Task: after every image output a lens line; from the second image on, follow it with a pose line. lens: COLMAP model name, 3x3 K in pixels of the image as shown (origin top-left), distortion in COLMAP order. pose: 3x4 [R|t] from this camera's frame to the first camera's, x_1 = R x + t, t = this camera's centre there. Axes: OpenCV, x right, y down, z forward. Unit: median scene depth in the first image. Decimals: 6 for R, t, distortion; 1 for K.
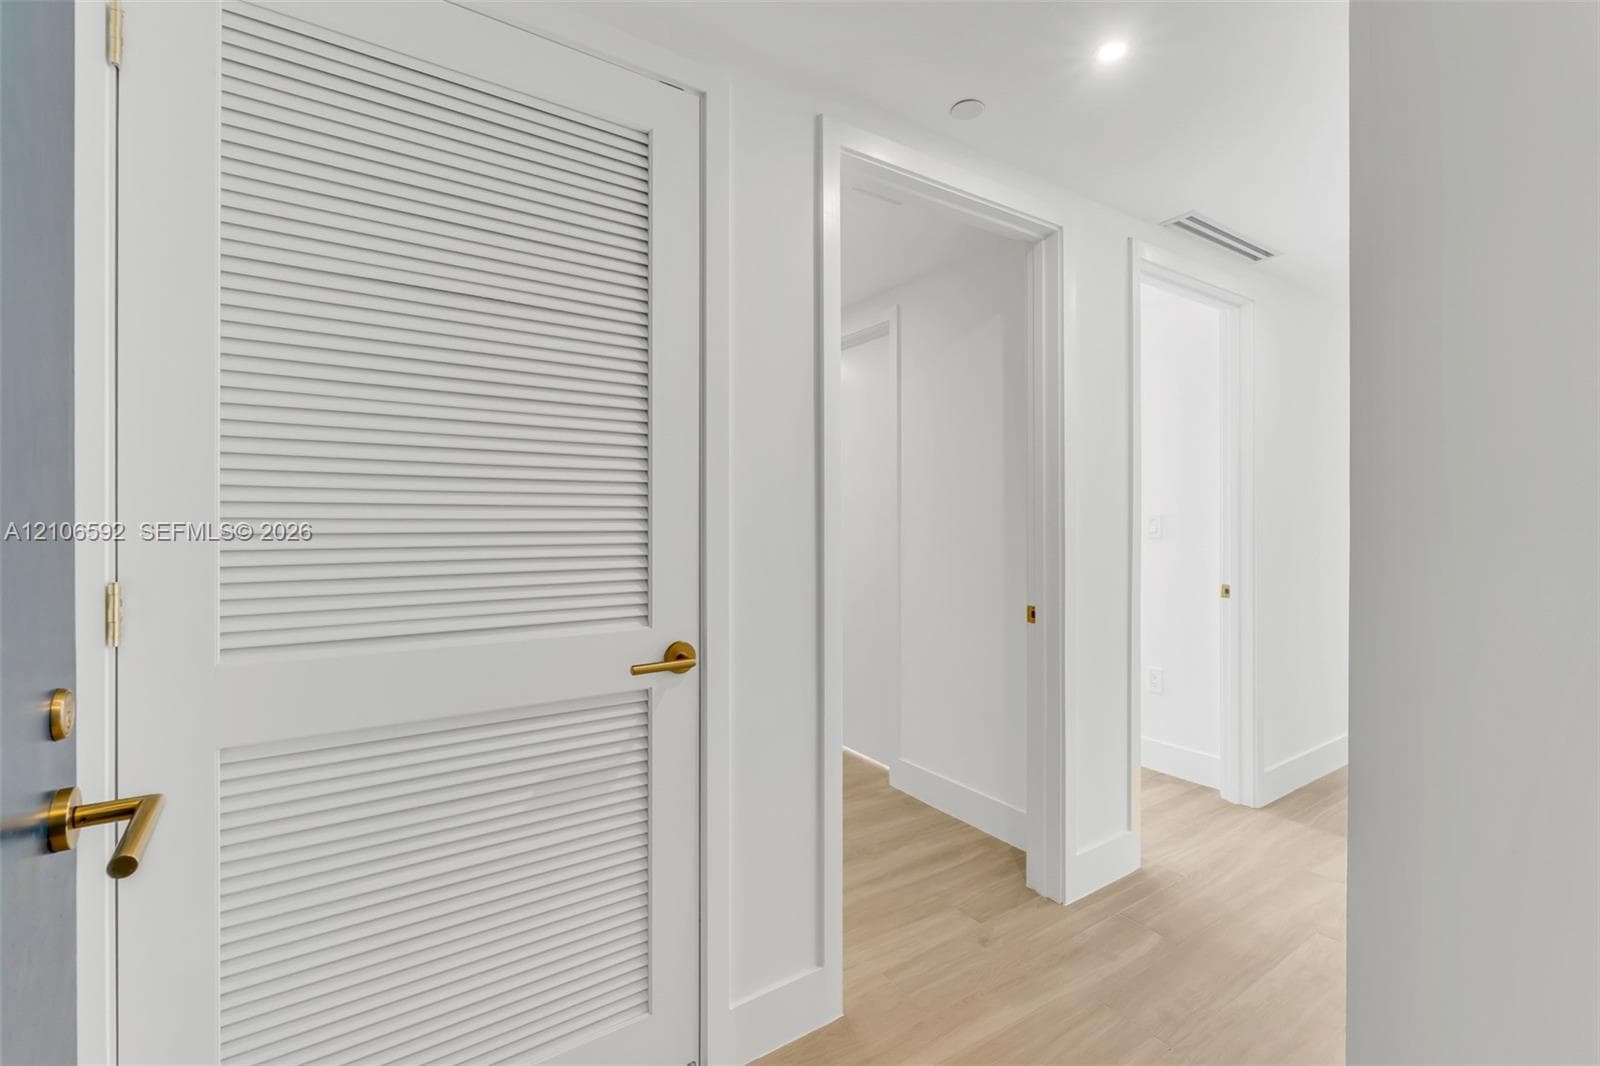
lens RADIAL K [[679.2, 0, 807.7], [0, 679.2, 526.7], [0, 0, 1]] dist [-0.002002, -0.000801]
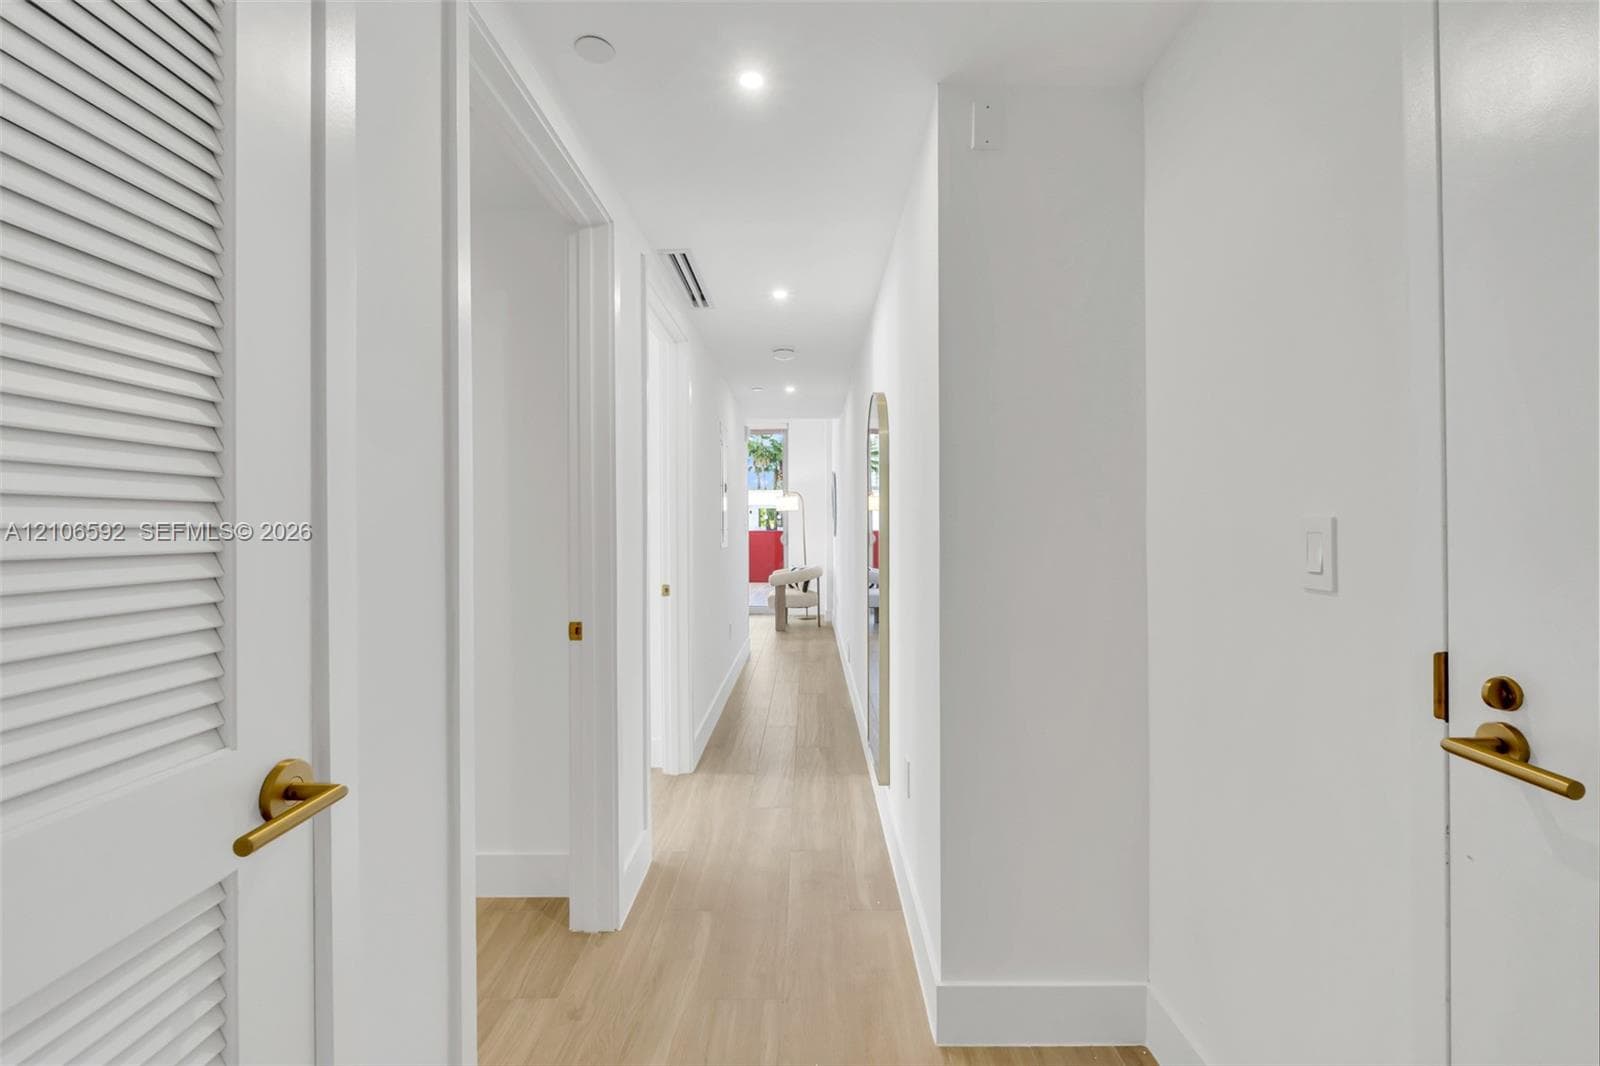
lens RADIAL K [[671.4, 0, 807.7], [0, 671.4, 530.7], [0, 0, 1]] dist [-0.001337, -0.000332]
pose [[0.554885, -0.001705, 0.831925, -0.260768], [0.003726, 0.999993, -0.000435, -0.004627], [-0.831919, 0.003341, 0.554888, 0.251091]]
